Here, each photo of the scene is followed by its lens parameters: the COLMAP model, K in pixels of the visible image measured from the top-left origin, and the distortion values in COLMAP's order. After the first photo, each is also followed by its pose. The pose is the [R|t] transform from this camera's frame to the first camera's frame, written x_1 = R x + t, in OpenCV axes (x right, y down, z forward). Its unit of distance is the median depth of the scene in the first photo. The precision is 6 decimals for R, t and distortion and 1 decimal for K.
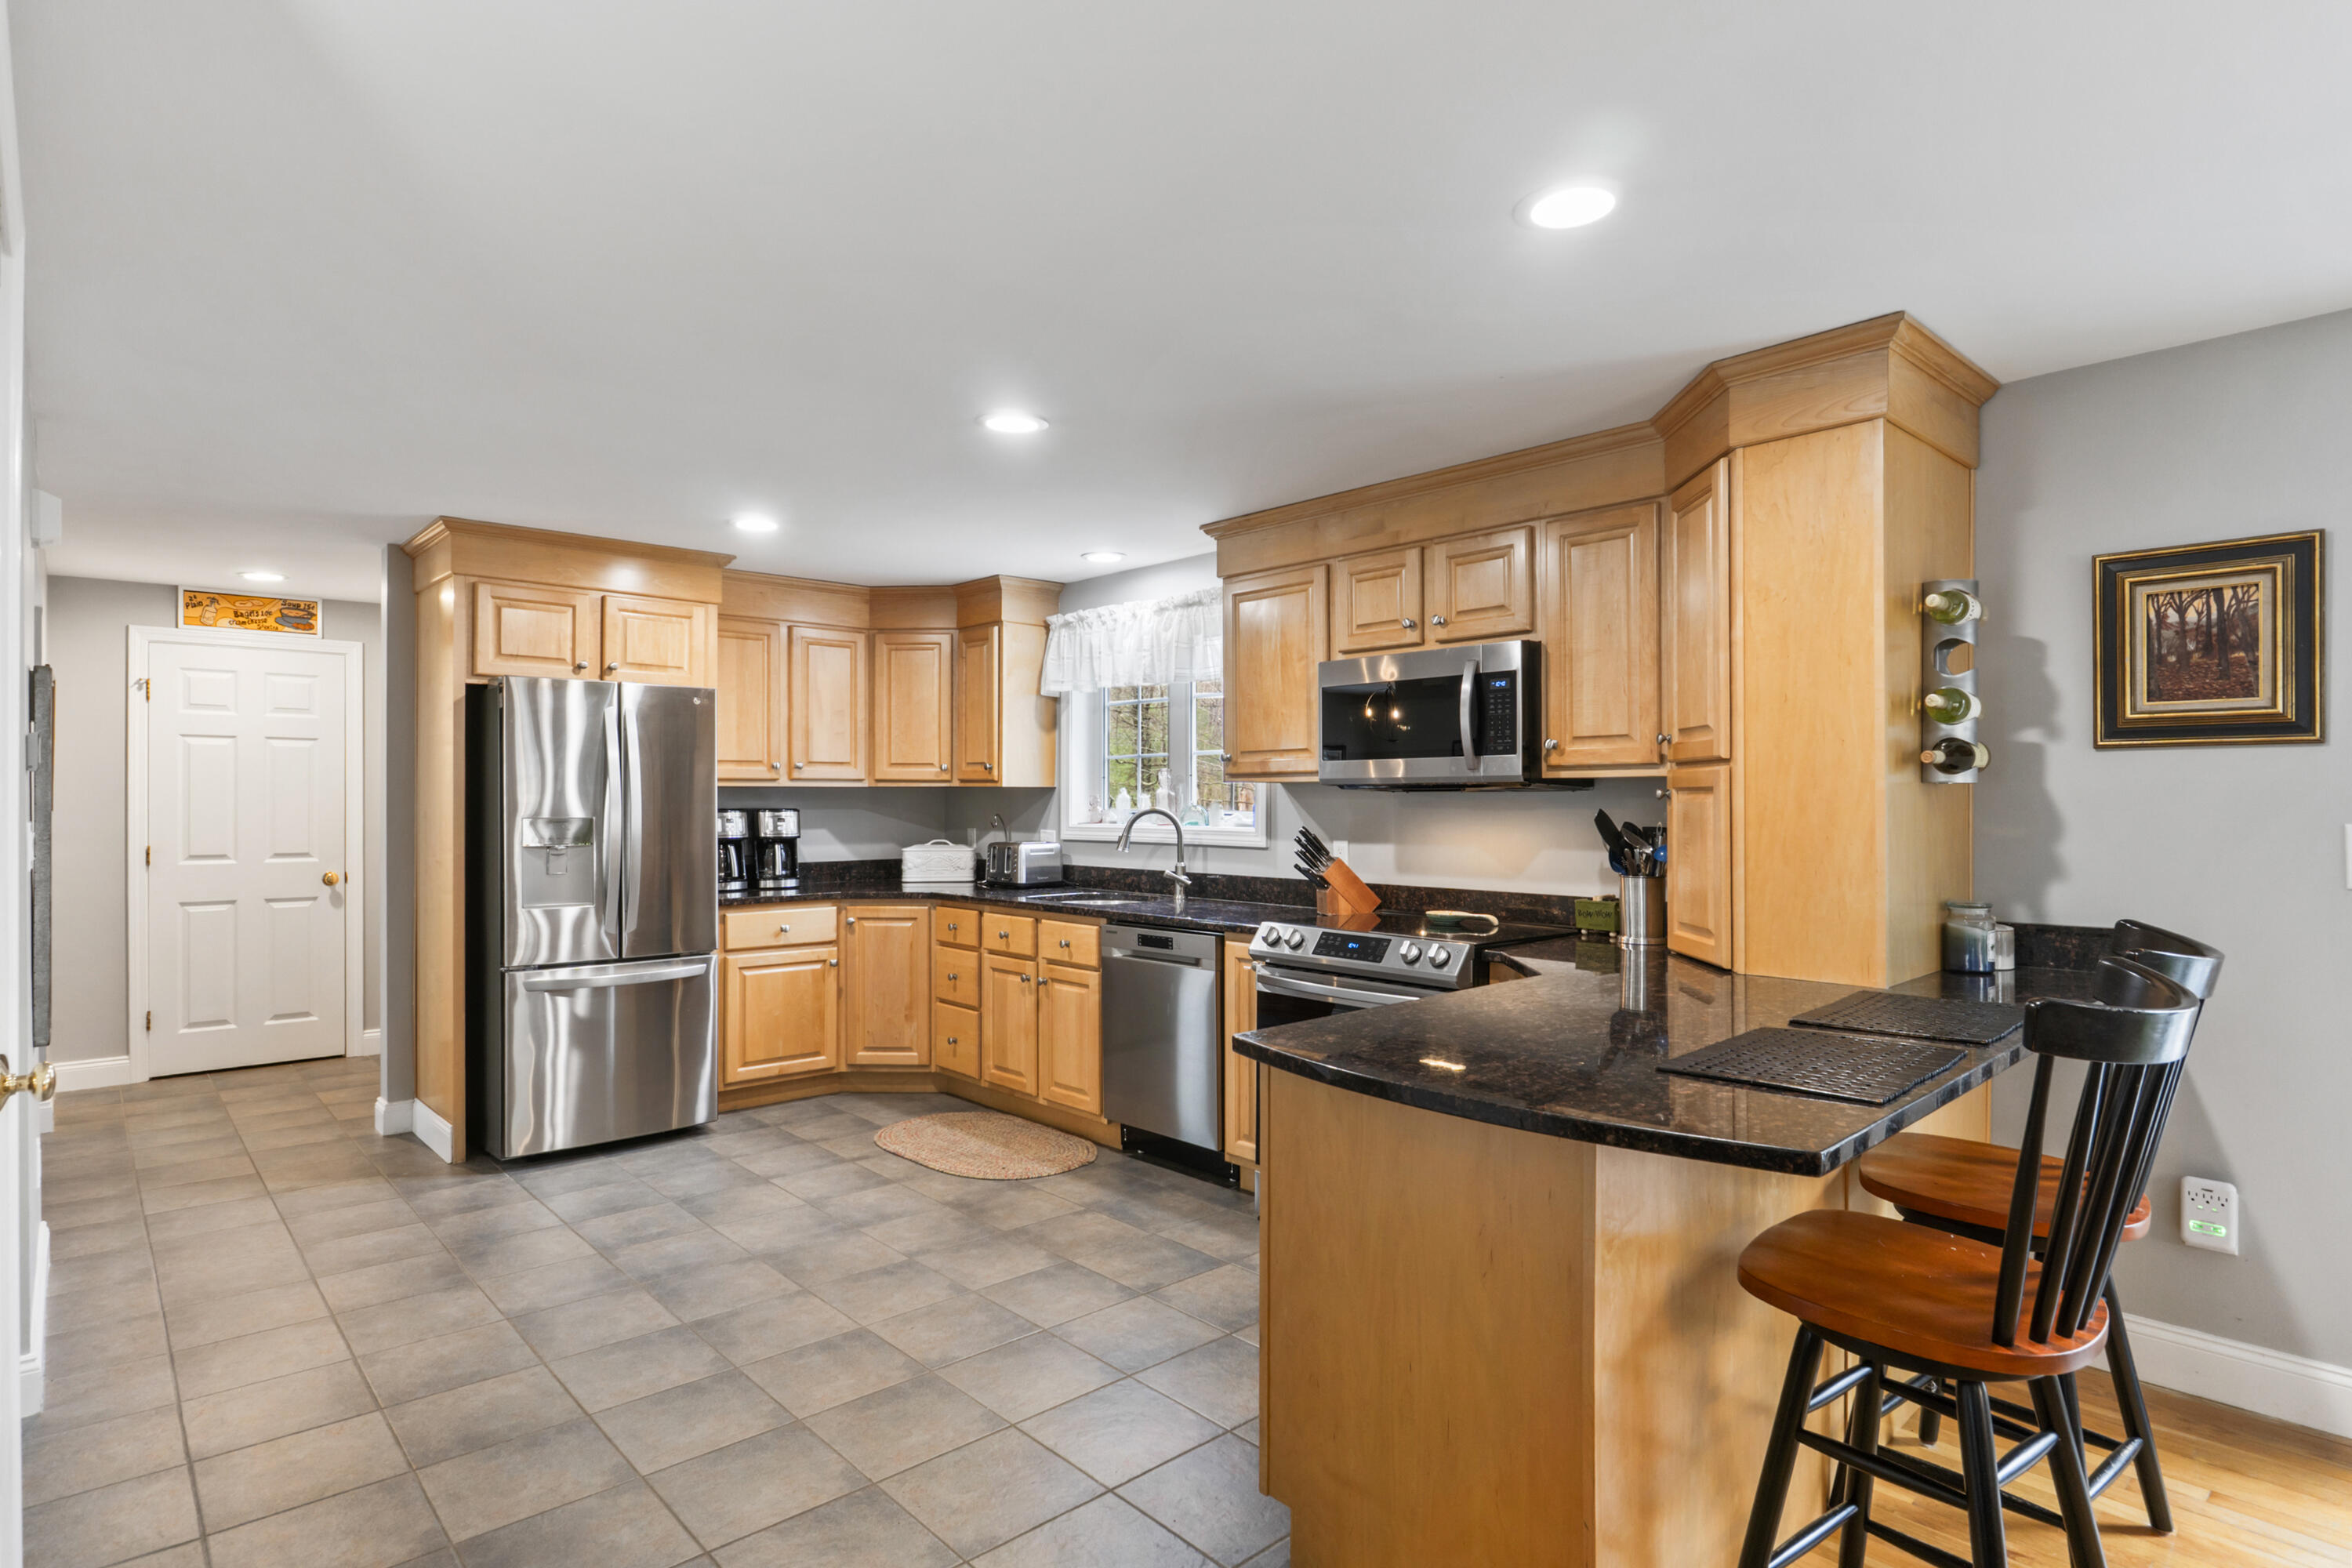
lens RADIAL K [[1229.9, 0, 1176.0], [0, 1229.9, 784.0], [0, 0, 1]] dist [-0.001948, -0.000177]
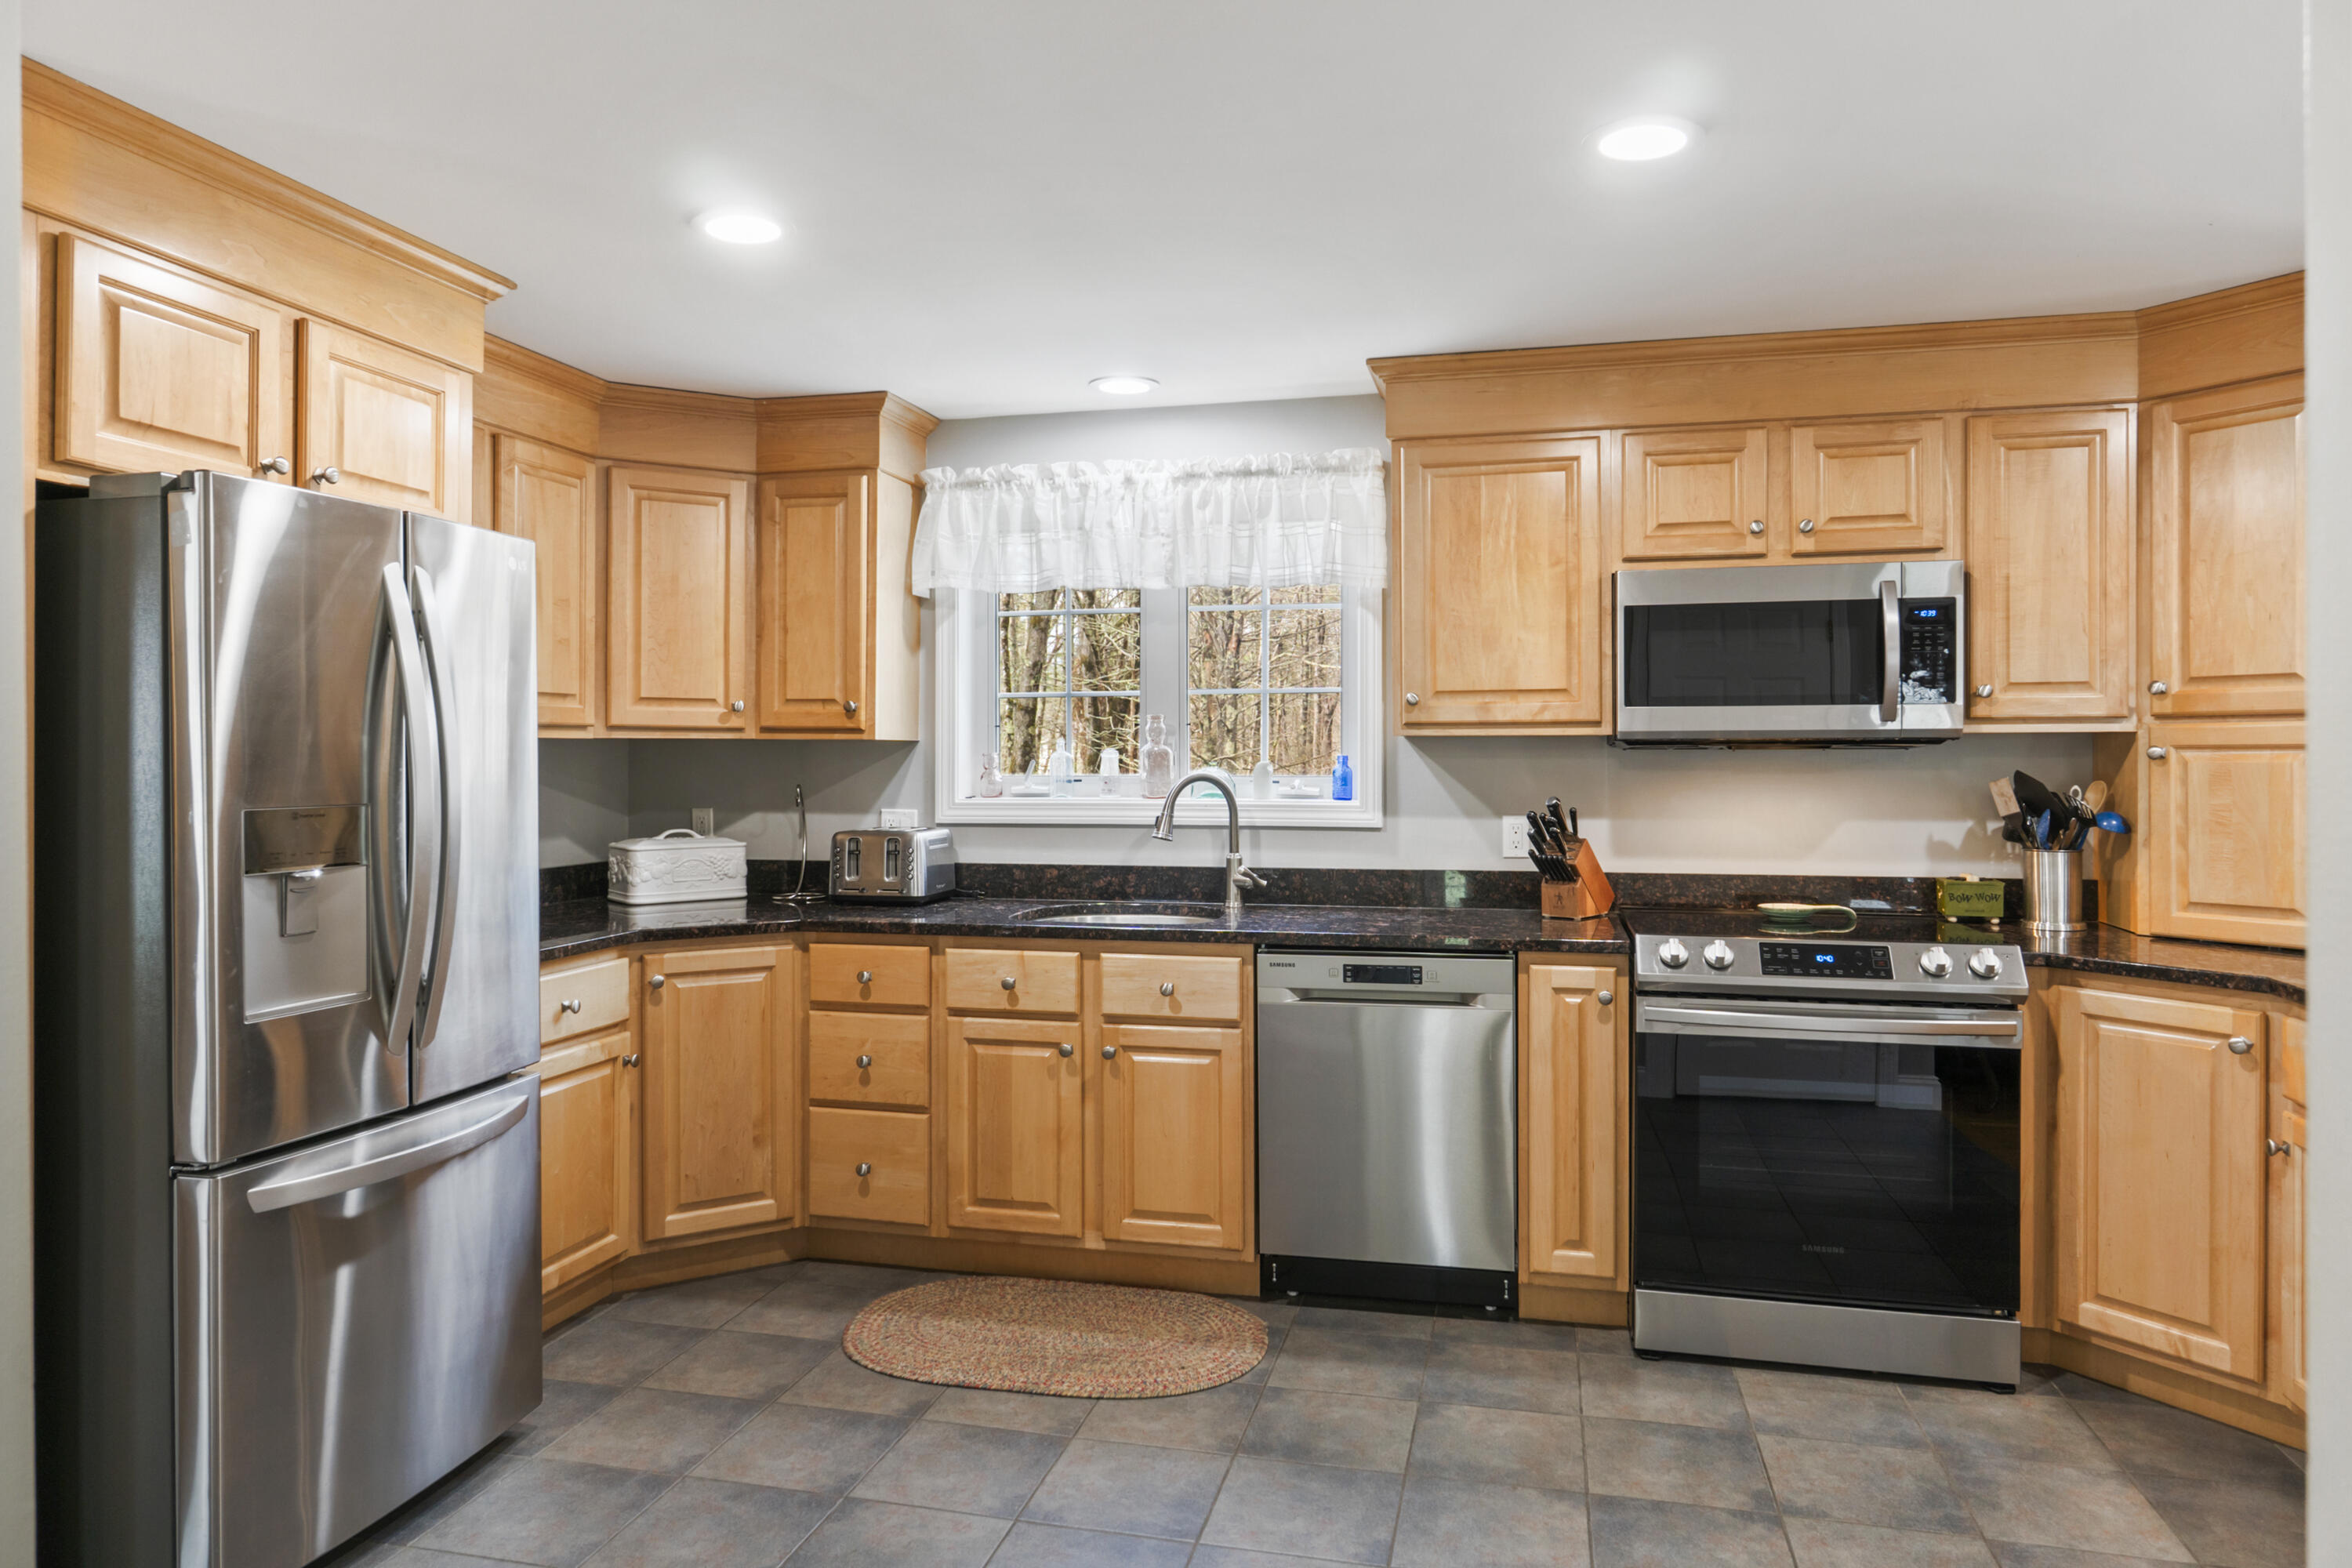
lens RADIAL K [[1484.8, 0, 1173.8], [0, 1484.8, 741.8], [0, 0, 1]] dist [-0.001586, -0.001514]
pose [[0.829461, 0.003685, 0.558553, -0.524413], [-0.005174, 0.999986, 0.001087, 0.002099], [-0.558541, -0.003791, 0.829468, 0.373215]]
